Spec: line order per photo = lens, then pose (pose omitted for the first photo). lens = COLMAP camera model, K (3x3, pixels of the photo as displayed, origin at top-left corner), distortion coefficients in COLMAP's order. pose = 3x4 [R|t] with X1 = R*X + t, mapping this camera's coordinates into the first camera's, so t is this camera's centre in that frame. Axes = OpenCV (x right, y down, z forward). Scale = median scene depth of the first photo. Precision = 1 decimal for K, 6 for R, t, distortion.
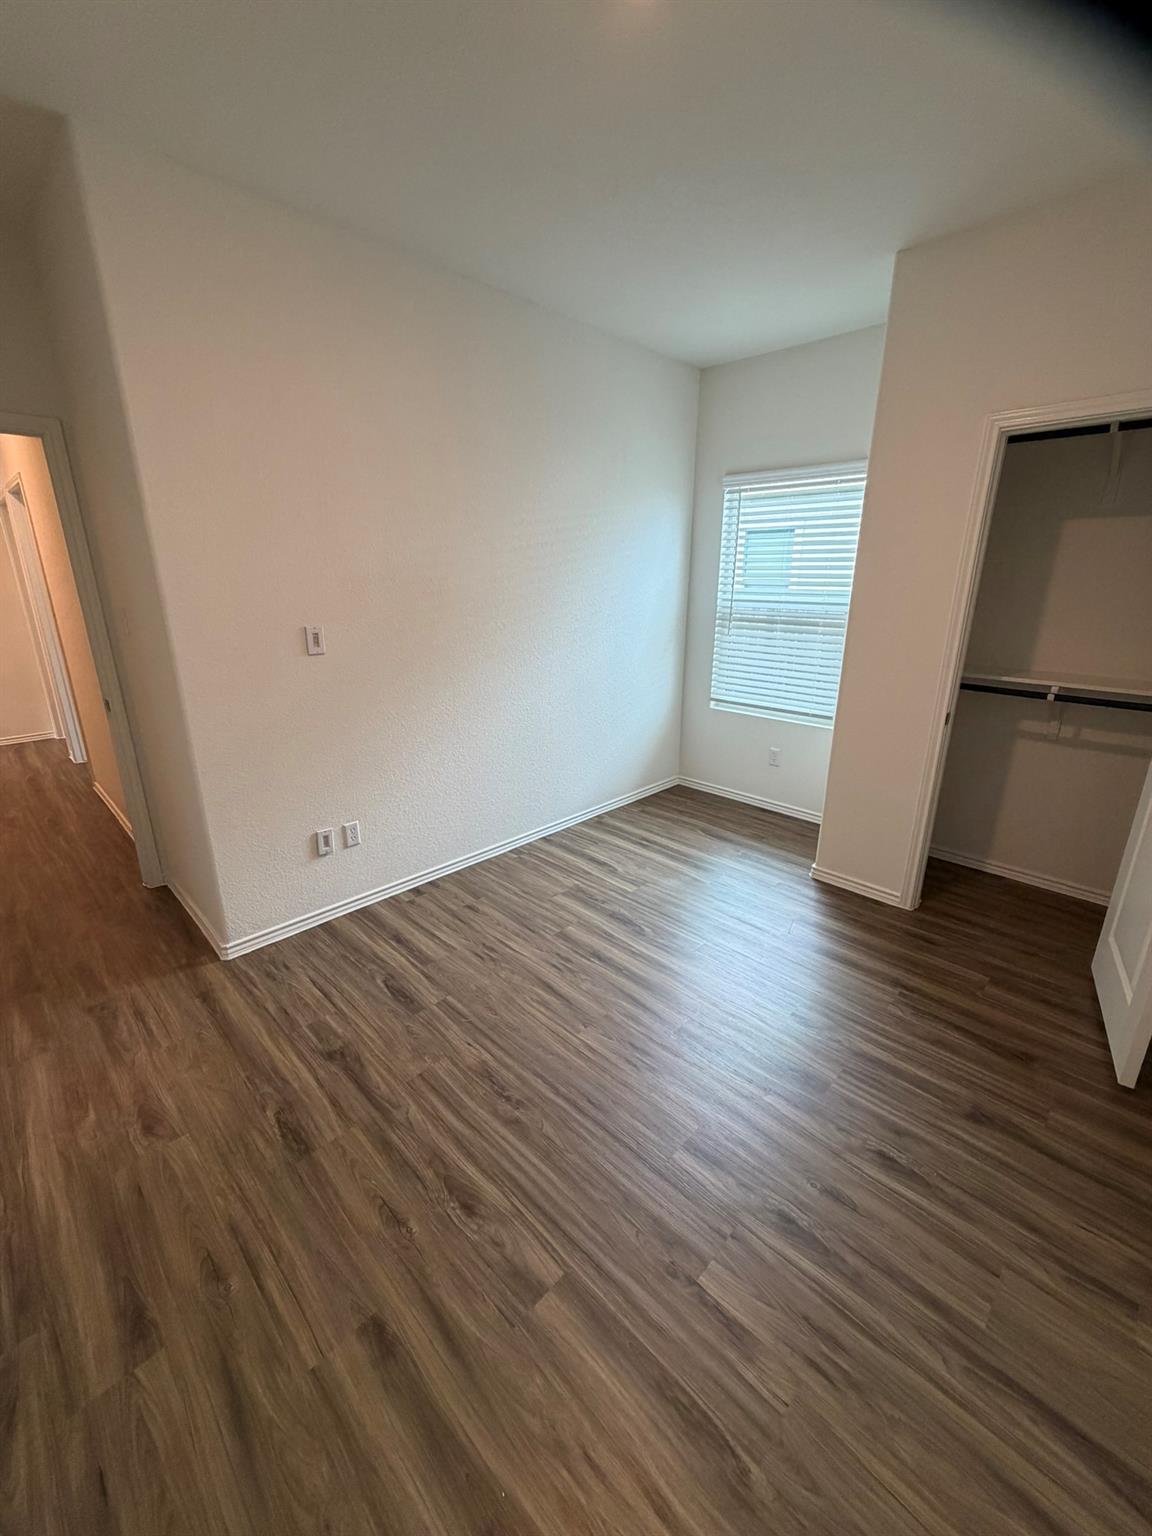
lens RADIAL K [[611.5, 0, 568.0], [0, 611.5, 770.1], [0, 0, 1]] dist [0.004120, 0.001050]
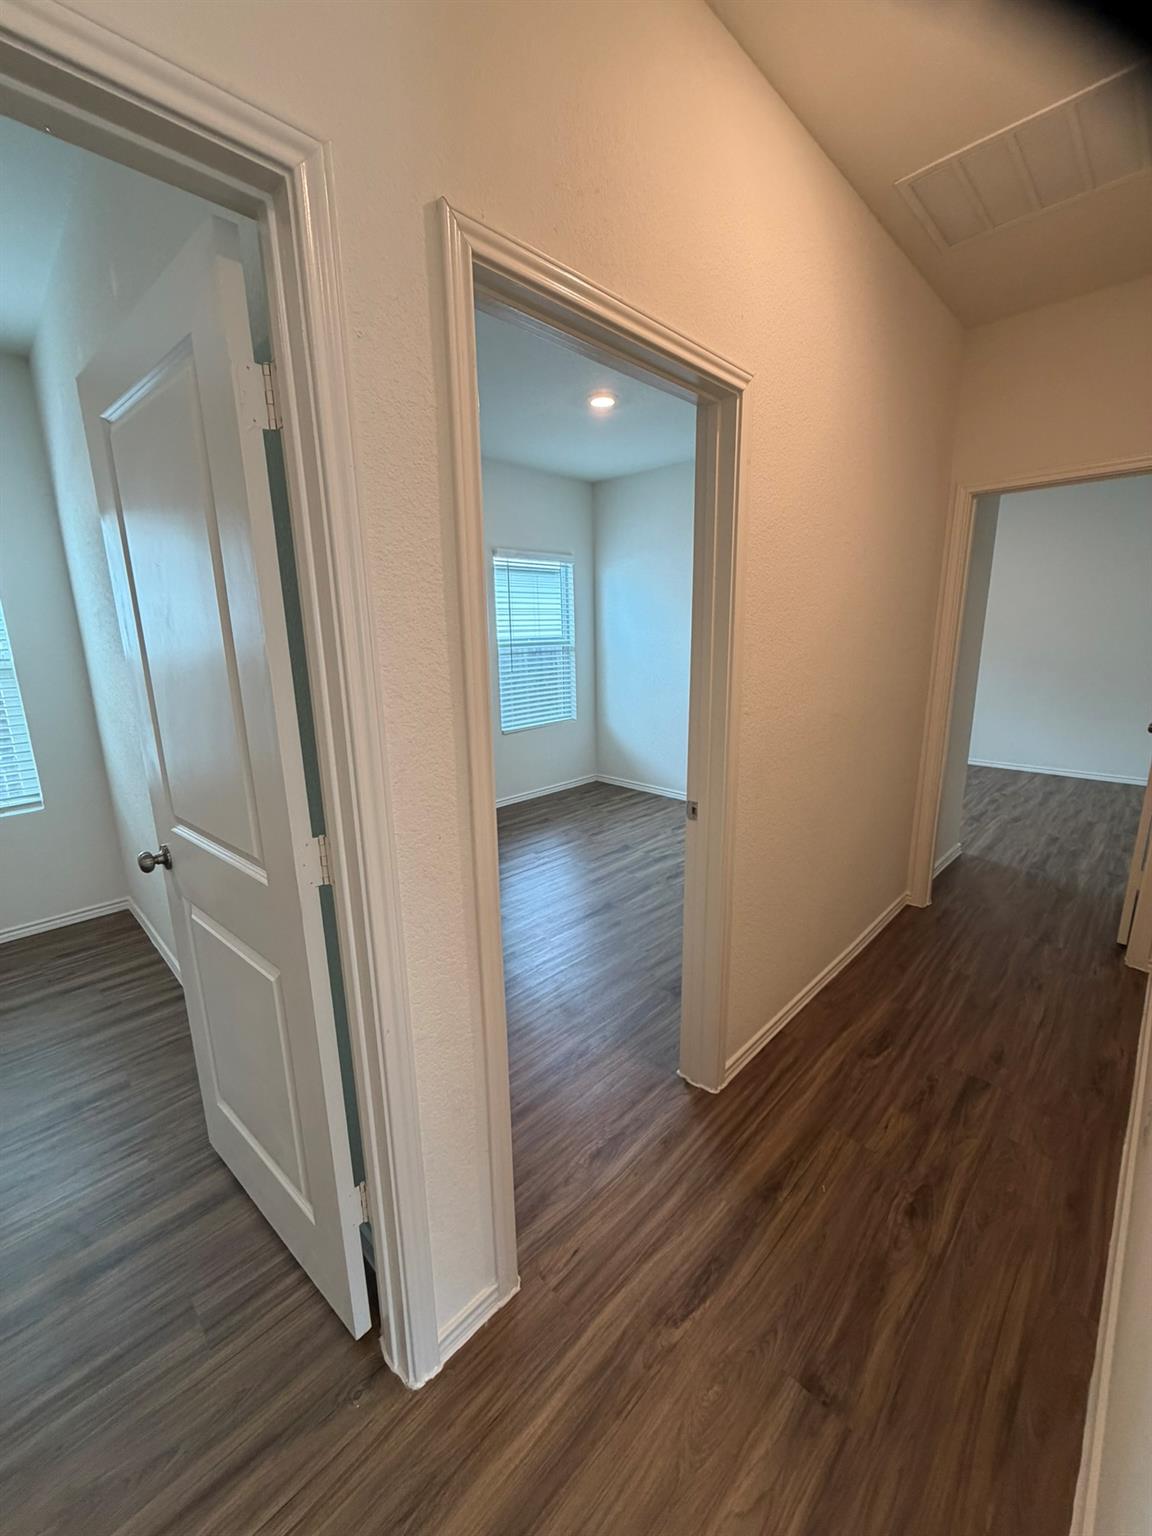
lens RADIAL K [[611.5, 0, 578.5], [0, 611.5, 766.7], [0, 0, 1]] dist [0.004120, 0.001050]
pose [[-0.015094, -0.232957, 0.972370, -2.430711], [0.307412, 0.924298, 0.226212, -0.672156], [-0.951457, 0.302333, 0.057663, 2.119251]]
